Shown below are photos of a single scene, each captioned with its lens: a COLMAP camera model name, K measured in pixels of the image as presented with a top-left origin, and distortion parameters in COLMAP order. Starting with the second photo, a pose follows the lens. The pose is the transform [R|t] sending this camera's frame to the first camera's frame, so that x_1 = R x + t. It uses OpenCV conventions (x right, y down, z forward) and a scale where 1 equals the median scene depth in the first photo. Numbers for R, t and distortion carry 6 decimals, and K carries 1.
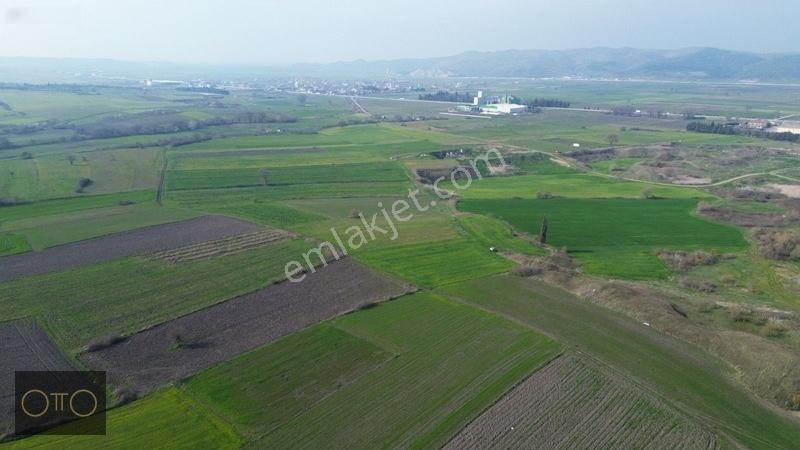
lens RADIAL K [[569.5, 0, 400.3], [0, 569.5, 221.0], [0, 0, 1]] dist [0.068031, -0.066540]
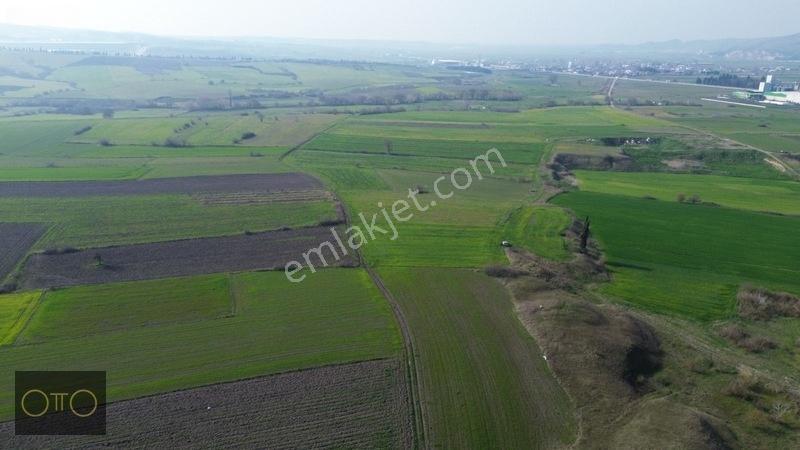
lens RADIAL K [[569.5, 0, 393.6], [0, 569.5, 225.7], [0, 0, 1]] dist [0.068031, -0.066540]
pose [[0.868997, 0.154811, -0.469977, 0.206870], [-0.137965, 0.987937, 0.070327, -0.006614], [0.475195, 0.003726, 0.879873, 0.084620]]
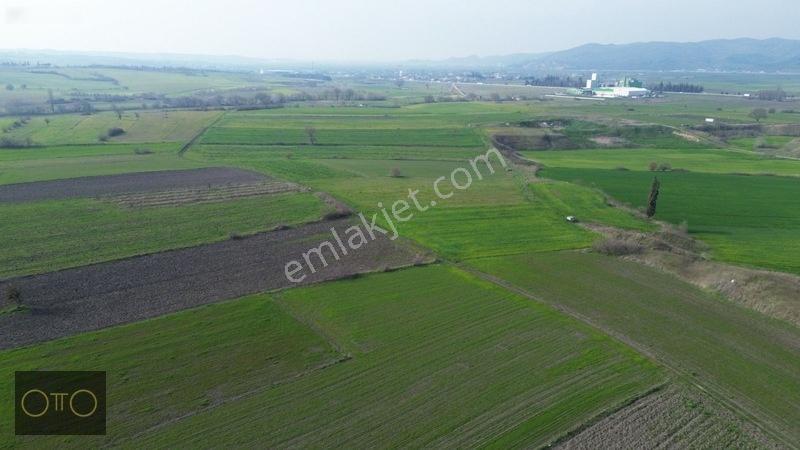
lens RADIAL K [[569.5, 0, 400.2], [0, 569.5, 224.6], [0, 0, 1]] dist [0.068031, -0.066540]
pose [[0.981495, 0.055930, -0.183139, 0.043773], [-0.054645, 0.998433, 0.012060, 0.029823], [0.183527, -0.001829, 0.983013, 0.143441]]
